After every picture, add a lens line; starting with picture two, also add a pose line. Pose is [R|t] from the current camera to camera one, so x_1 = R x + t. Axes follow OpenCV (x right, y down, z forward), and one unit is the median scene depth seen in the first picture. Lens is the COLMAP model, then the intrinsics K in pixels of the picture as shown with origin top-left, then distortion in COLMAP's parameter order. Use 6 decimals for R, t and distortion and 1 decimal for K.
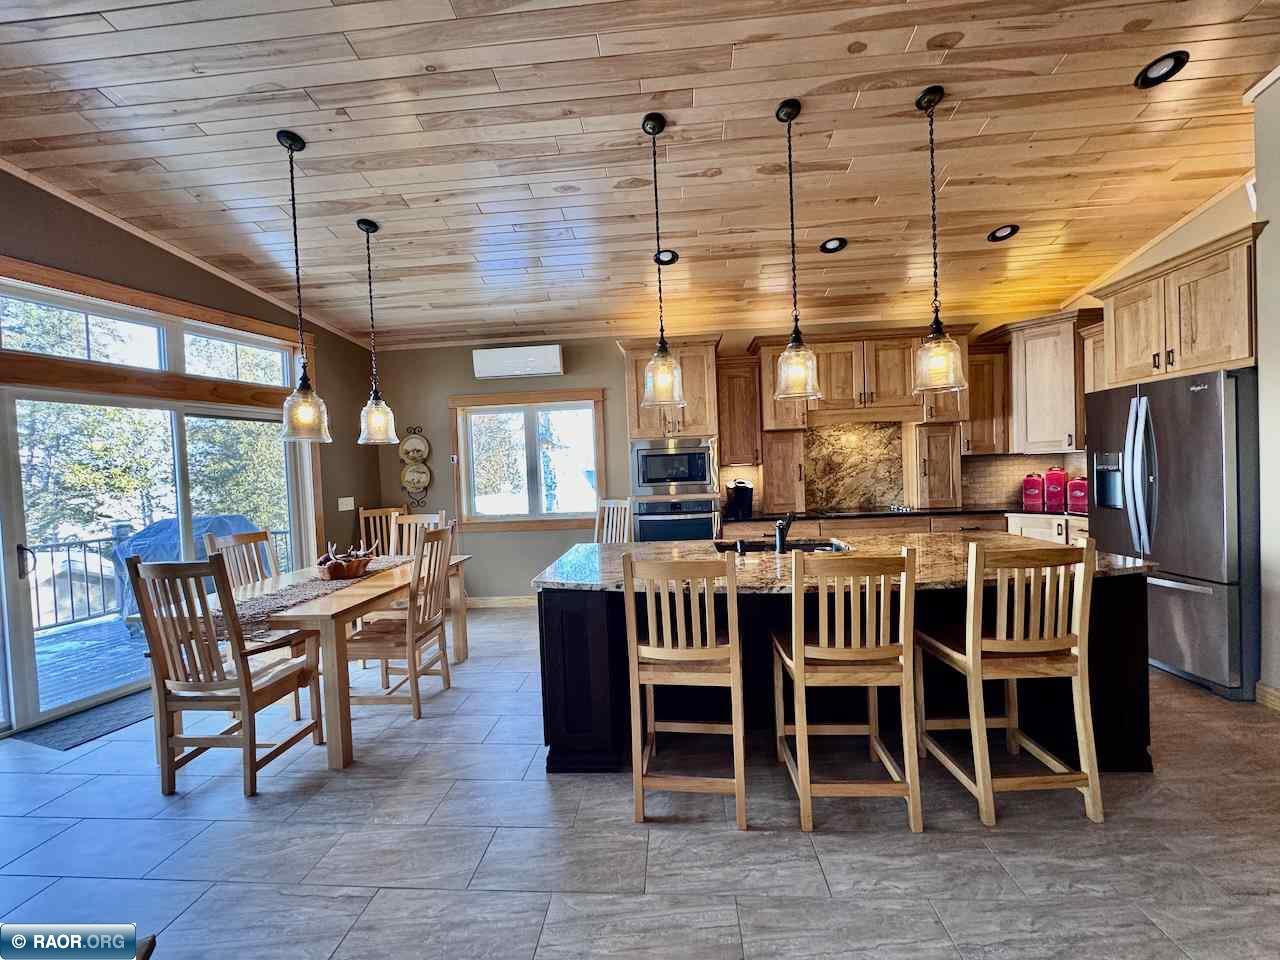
lens RADIAL K [[509.5, 0, 638.4], [0, 509.5, 480.4], [0, 0, 1]] dist [-0.001090, 0.000026]
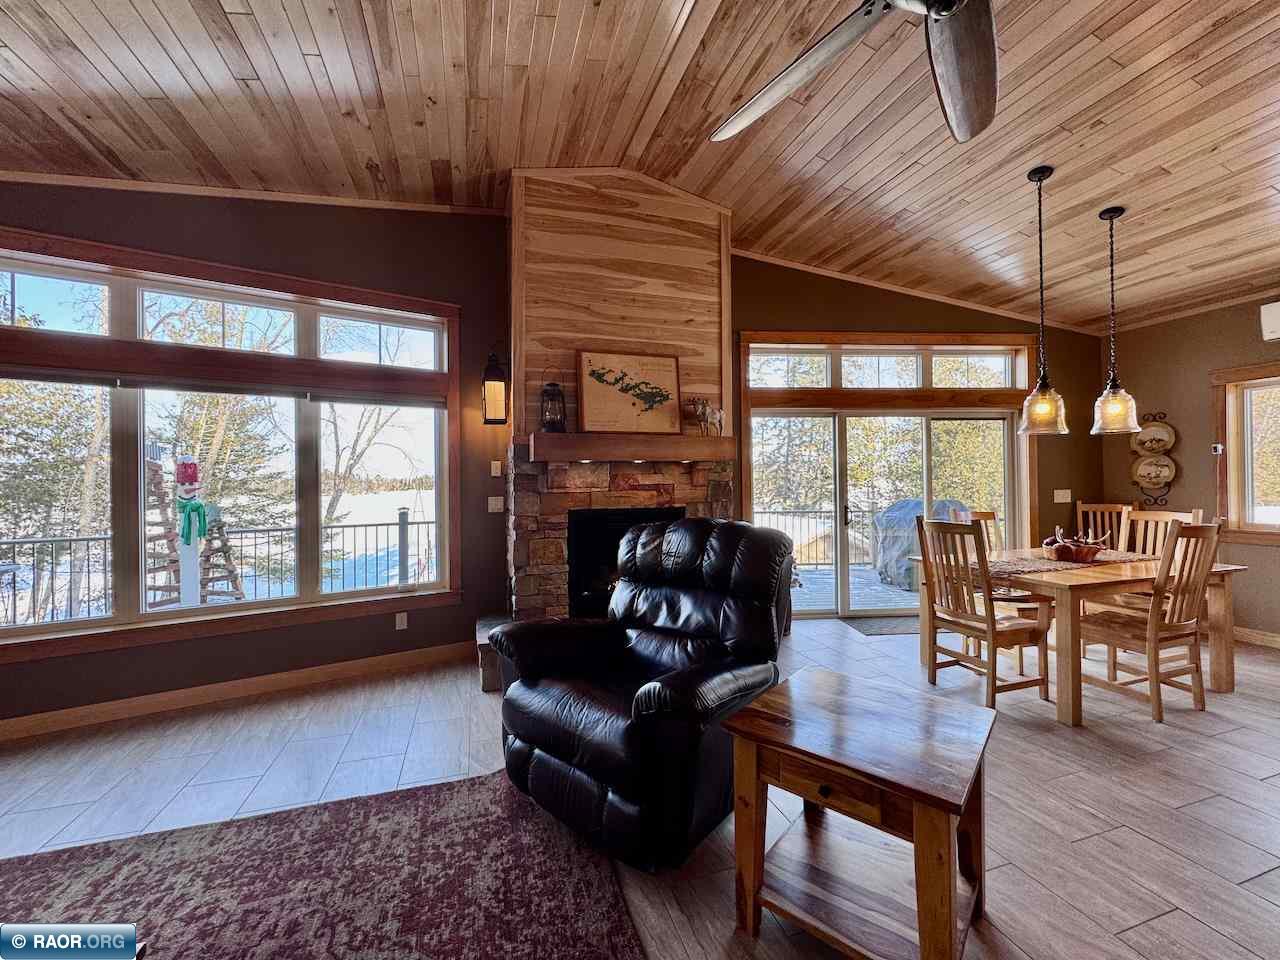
lens RADIAL K [[509.5, 0, 639.2], [0, 509.5, 480.4], [0, 0, 1]] dist [-0.001090, 0.000026]
pose [[0.380432, 0.032592, -0.924234, 0.052744], [-0.028739, 0.999313, 0.023410, 0.023460], [0.924362, 0.017656, 0.381107, -0.232646]]
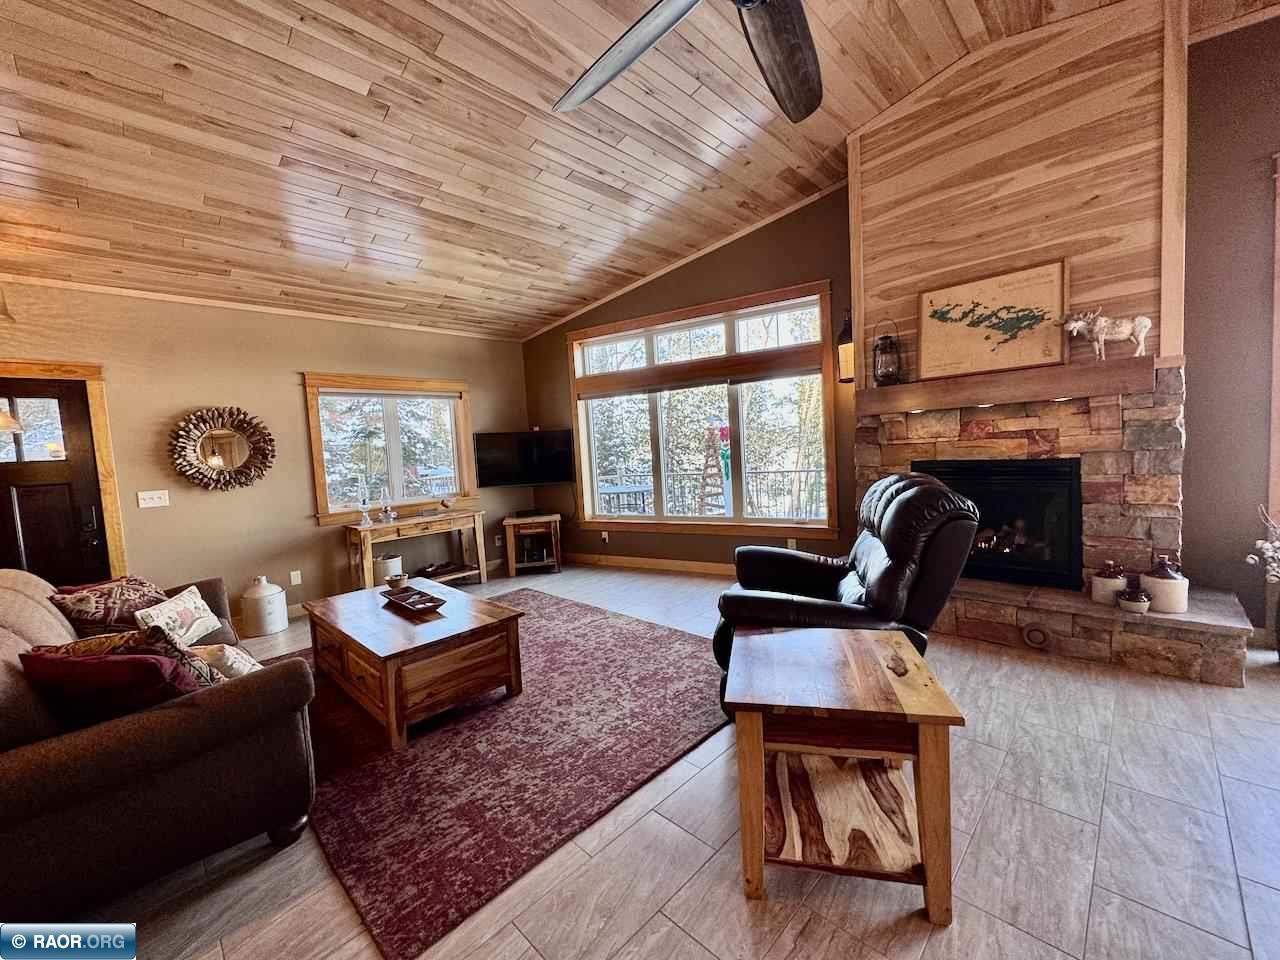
lens RADIAL K [[509.5, 0, 639.2], [0, 509.5, 479.5], [0, 0, 1]] dist [-0.001090, 0.000026]
pose [[-0.643044, 0.127102, -0.755208, 0.186776], [0.064058, 0.991602, 0.112343, -0.004314], [0.763145, 0.023864, -0.645786, 0.333016]]
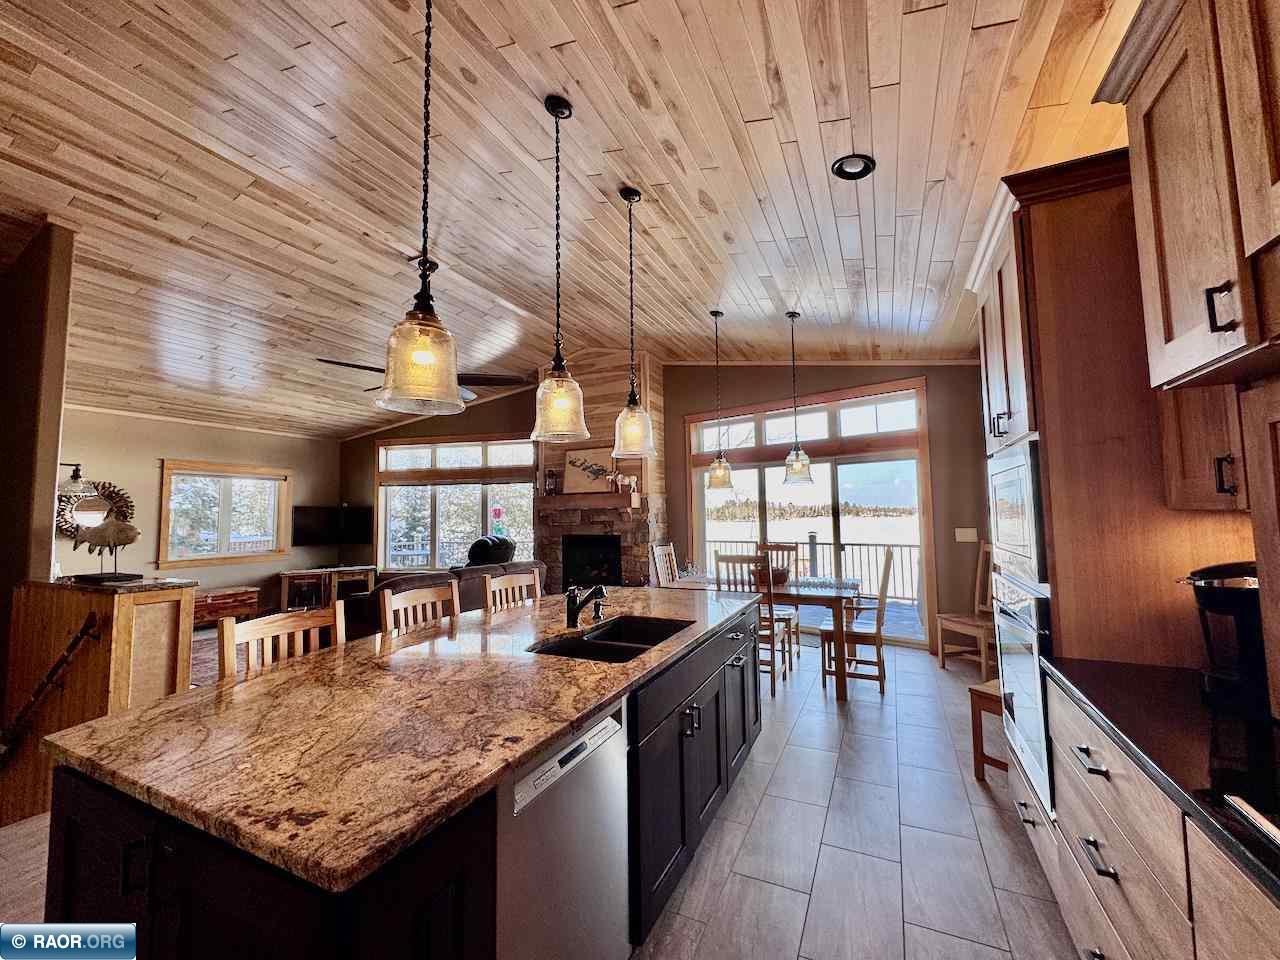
lens RADIAL K [[509.5, 0, 640.0], [0, 509.5, 479.8], [0, 0, 1]] dist [-0.001090, 0.000026]
pose [[-0.367861, -0.017241, -0.929721, 0.855482], [0.006067, 0.999762, -0.020941, -0.065968], [0.929861, -0.013344, -0.367669, 1.186855]]
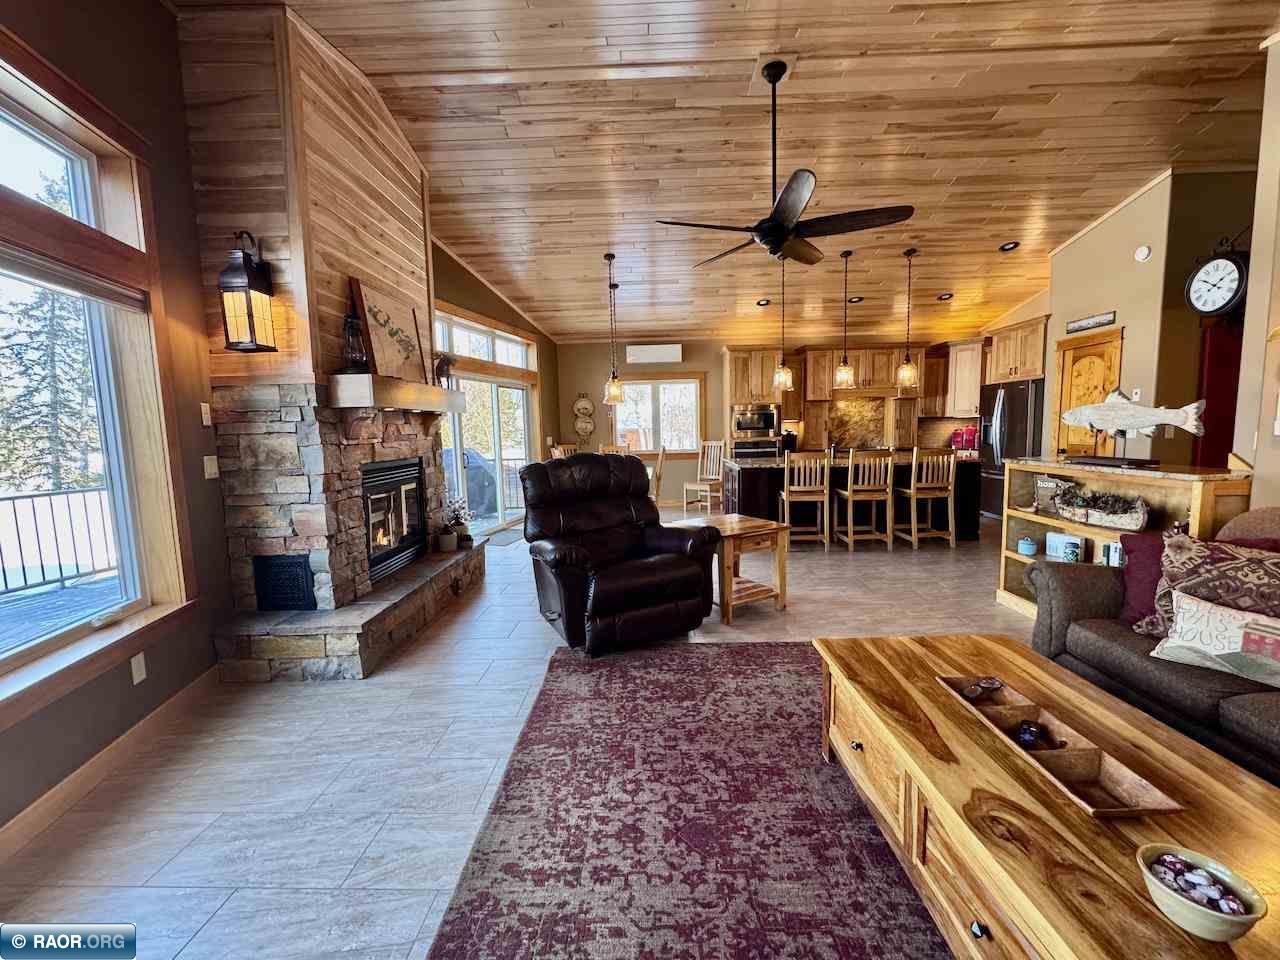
lens RADIAL K [[509.5, 0, 638.6], [0, 509.5, 480.1], [0, 0, 1]] dist [-0.001090, 0.000026]
pose [[0.998558, 0.010915, 0.052560, -0.570931], [-0.014773, 0.997180, 0.073573, 0.070924], [-0.051609, -0.074243, 0.995904, -0.977878]]
